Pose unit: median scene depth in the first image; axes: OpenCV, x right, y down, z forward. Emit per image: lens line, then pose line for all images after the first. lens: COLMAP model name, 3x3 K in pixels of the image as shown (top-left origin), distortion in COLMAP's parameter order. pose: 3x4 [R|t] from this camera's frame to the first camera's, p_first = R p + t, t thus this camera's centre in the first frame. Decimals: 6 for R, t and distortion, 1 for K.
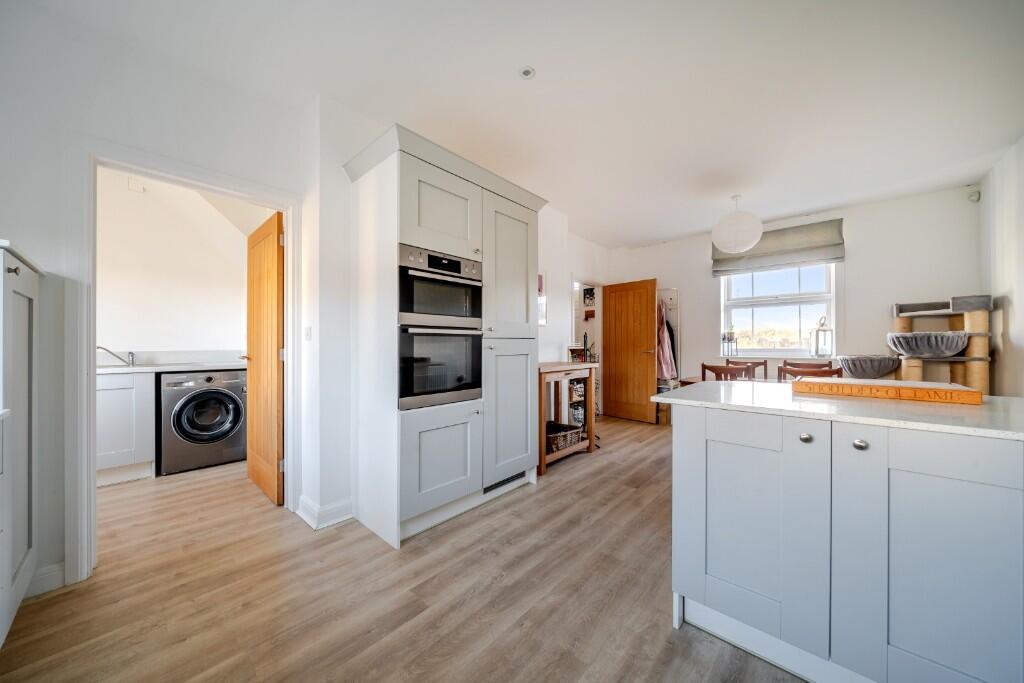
lens RADIAL K [[350.1, 0, 512.3], [0, 350.1, 340.4], [0, 0, 1]] dist [-0.007720, -0.000024]
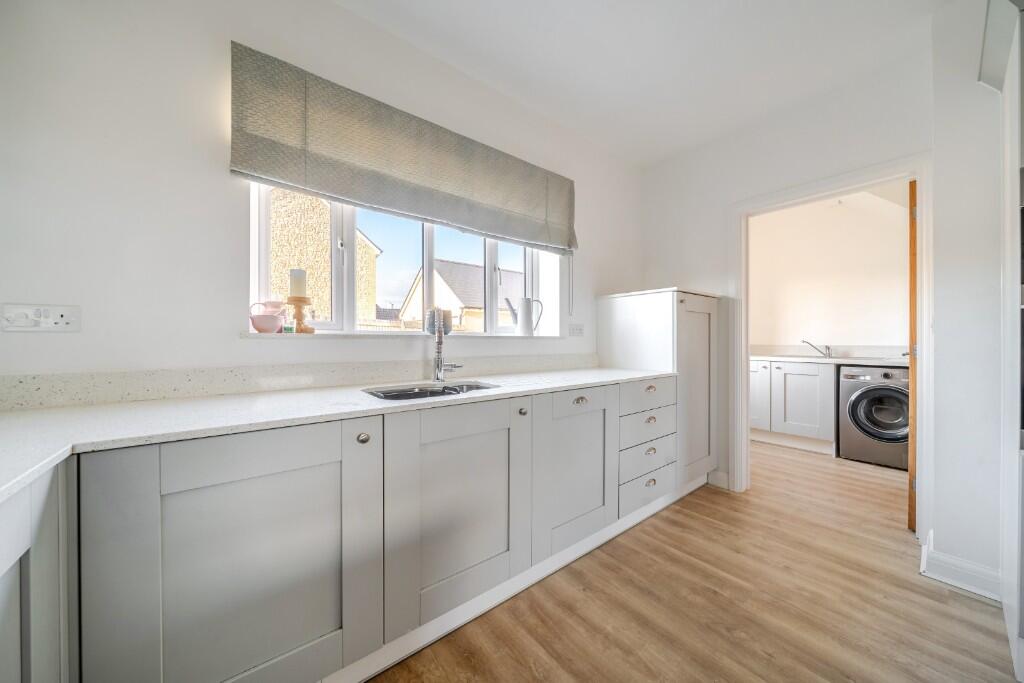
lens RADIAL K [[350.1, 0, 517.0], [0, 350.1, 344.0], [0, 0, 1]] dist [-0.007720, -0.000024]
pose [[-0.163996, 0.012007, -0.986388, 0.431543], [0.013126, 0.999864, 0.009988, 0.002294], [0.986374, -0.011310, -0.164131, 0.277029]]
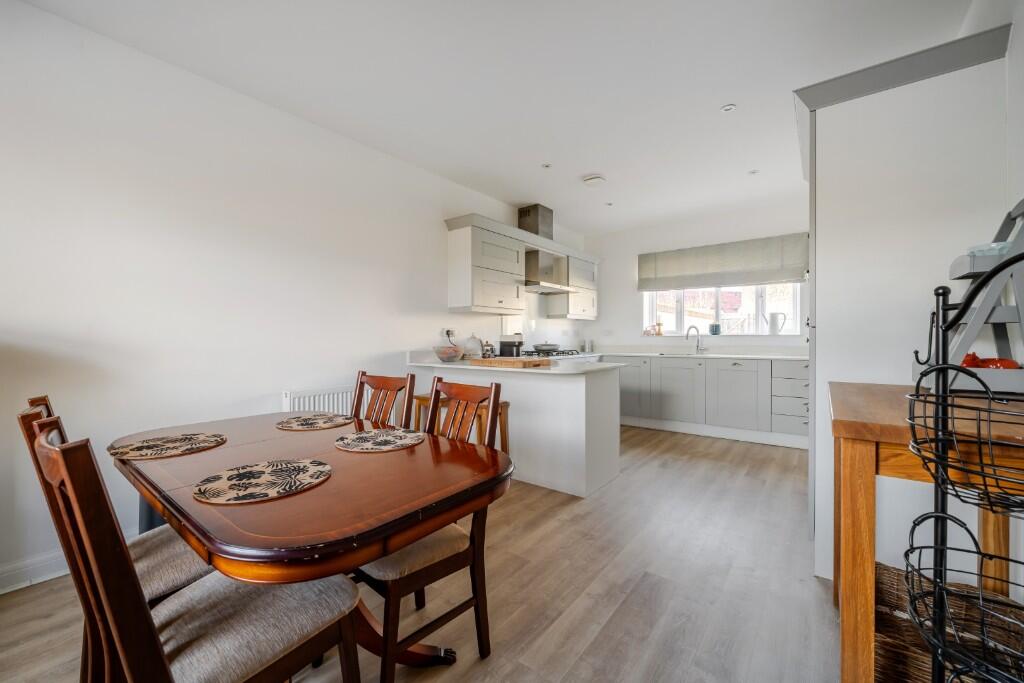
lens RADIAL K [[402.1, 0, 510.5], [0, 402.1, 339.4], [0, 0, 1]] dist [0.000026, -0.000006]
pose [[-0.997661, 0.005212, -0.068160, 0.712799], [0.006062, 0.999906, -0.012275, 0.021174], [0.068090, -0.012659, -0.997599, 1.435836]]
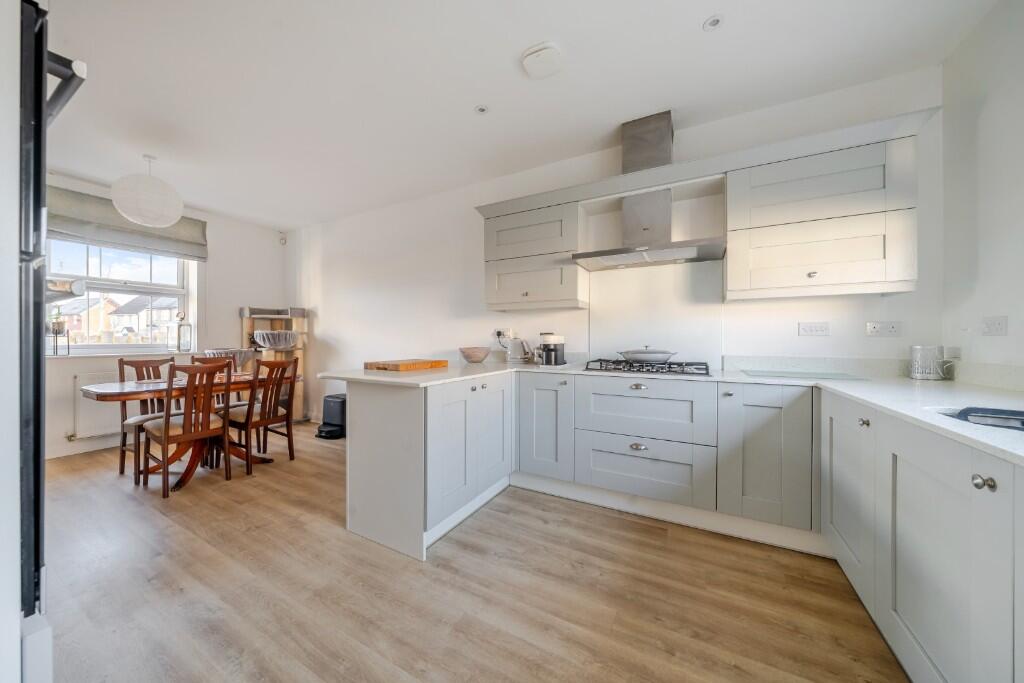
lens RADIAL K [[350.1, 0, 496.9], [0, 350.1, 337.7], [0, 0, 1]] dist [-0.007720, -0.000024]
pose [[-0.208217, 0.004763, 0.978071, -0.282523], [-0.012019, 0.999900, -0.007428, 0.003445], [-0.978009, -0.013302, -0.208139, 0.339102]]
